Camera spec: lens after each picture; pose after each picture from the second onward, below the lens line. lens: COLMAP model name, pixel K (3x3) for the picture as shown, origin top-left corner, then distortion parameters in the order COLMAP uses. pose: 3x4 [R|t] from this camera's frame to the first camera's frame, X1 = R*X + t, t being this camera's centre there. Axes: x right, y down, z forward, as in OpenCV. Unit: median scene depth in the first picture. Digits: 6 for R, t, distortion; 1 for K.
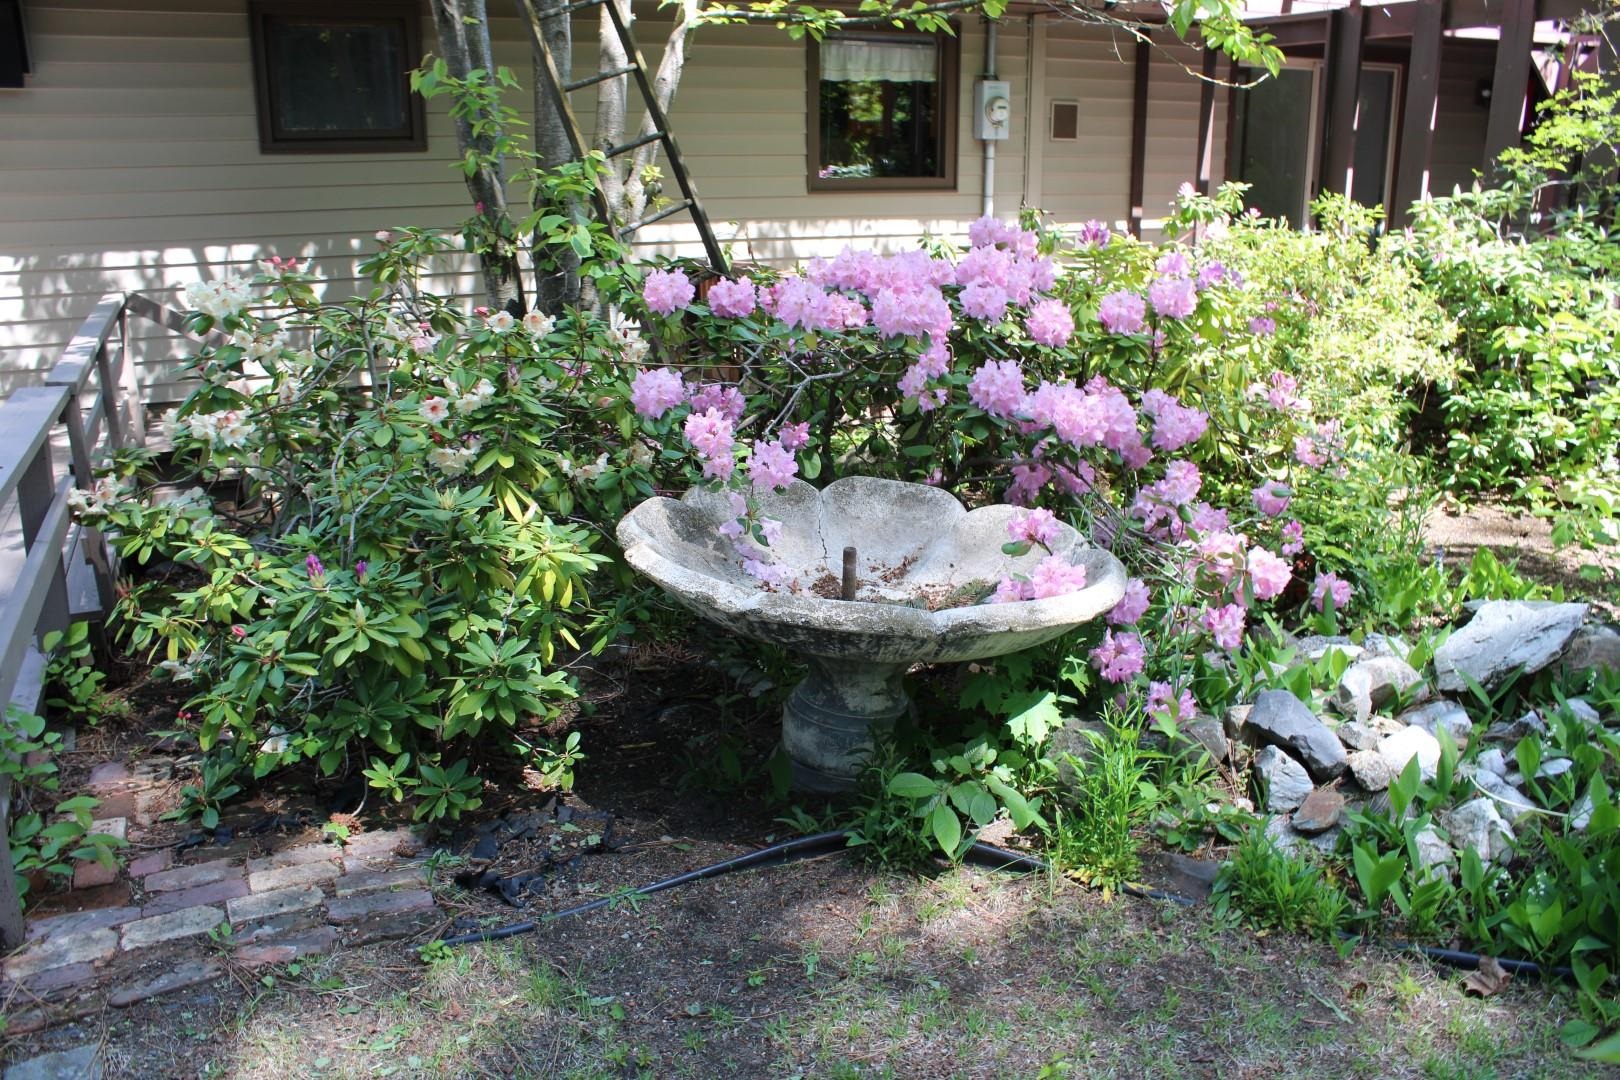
lens RADIAL K [[1329.5, 0, 819.4], [0, 1329.5, 546.4], [0, 0, 1]] dist [-0.169862, 0.145601]
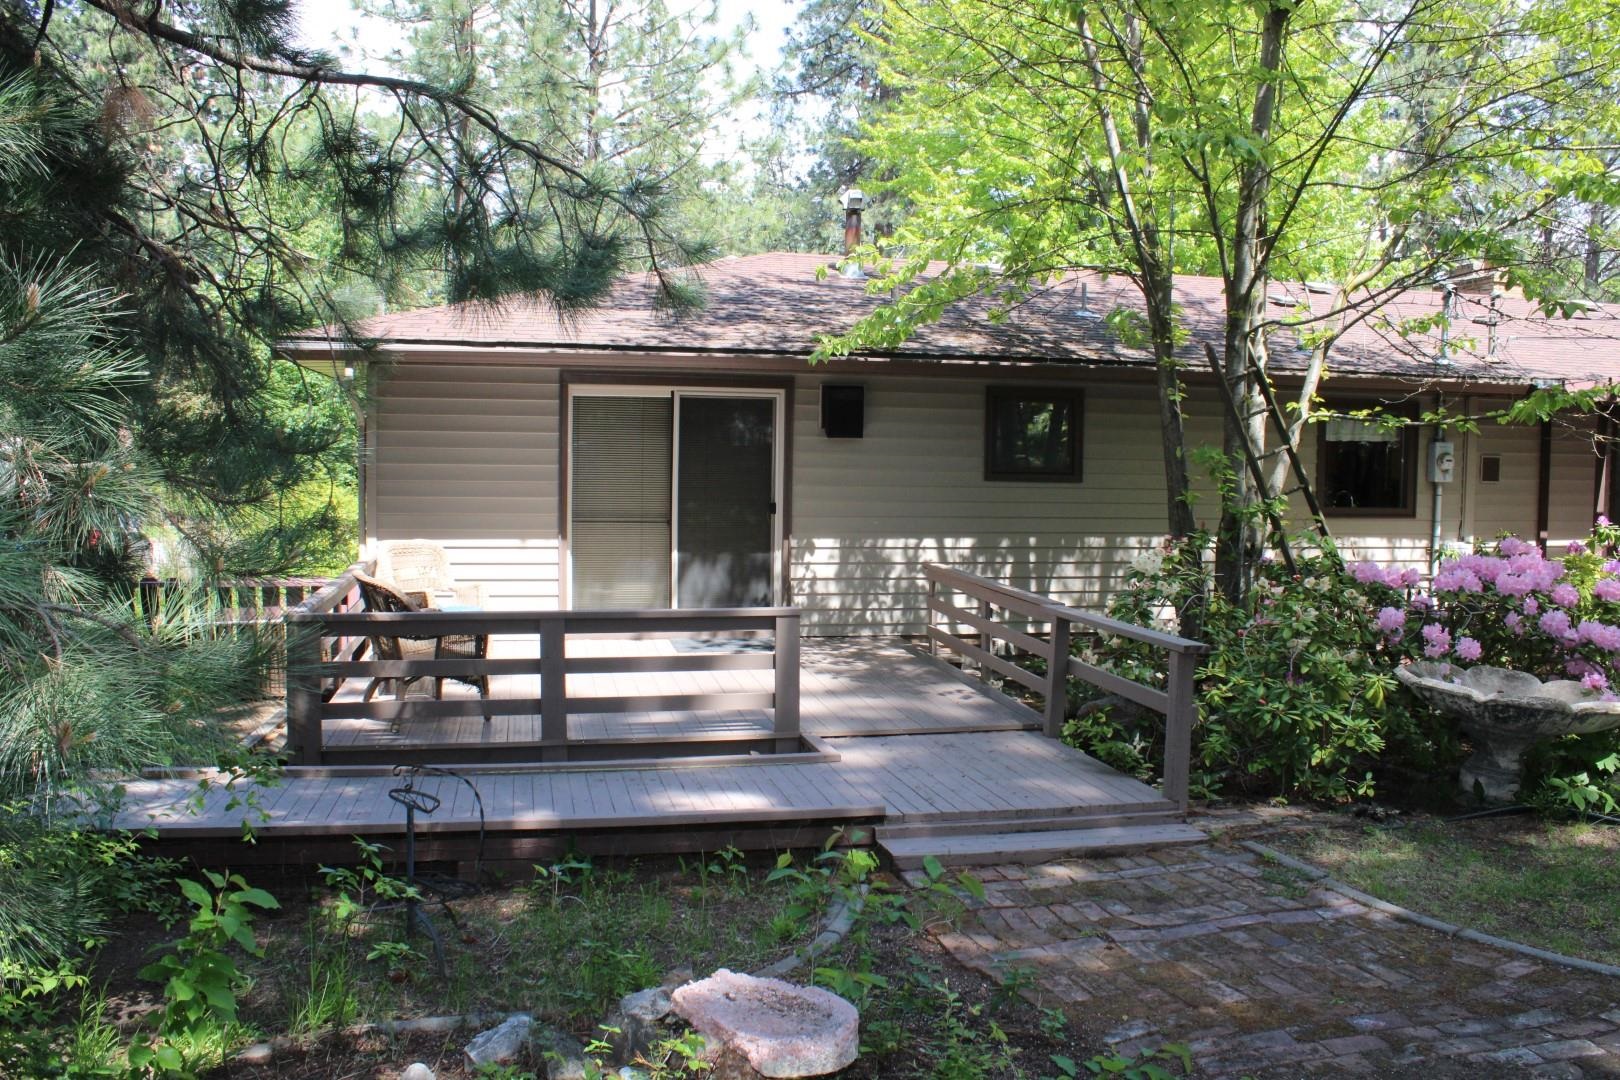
lens RADIAL K [[1329.5, 0, 819.4], [0, 1329.5, 546.4], [0, 0, 1]] dist [-0.169862, 0.145601]
pose [[0.976279, 0.027059, -0.214820, -0.285112], [-0.075075, 0.972914, -0.218638, 0.143327], [0.203085, 0.229579, 0.951867, -0.575188]]
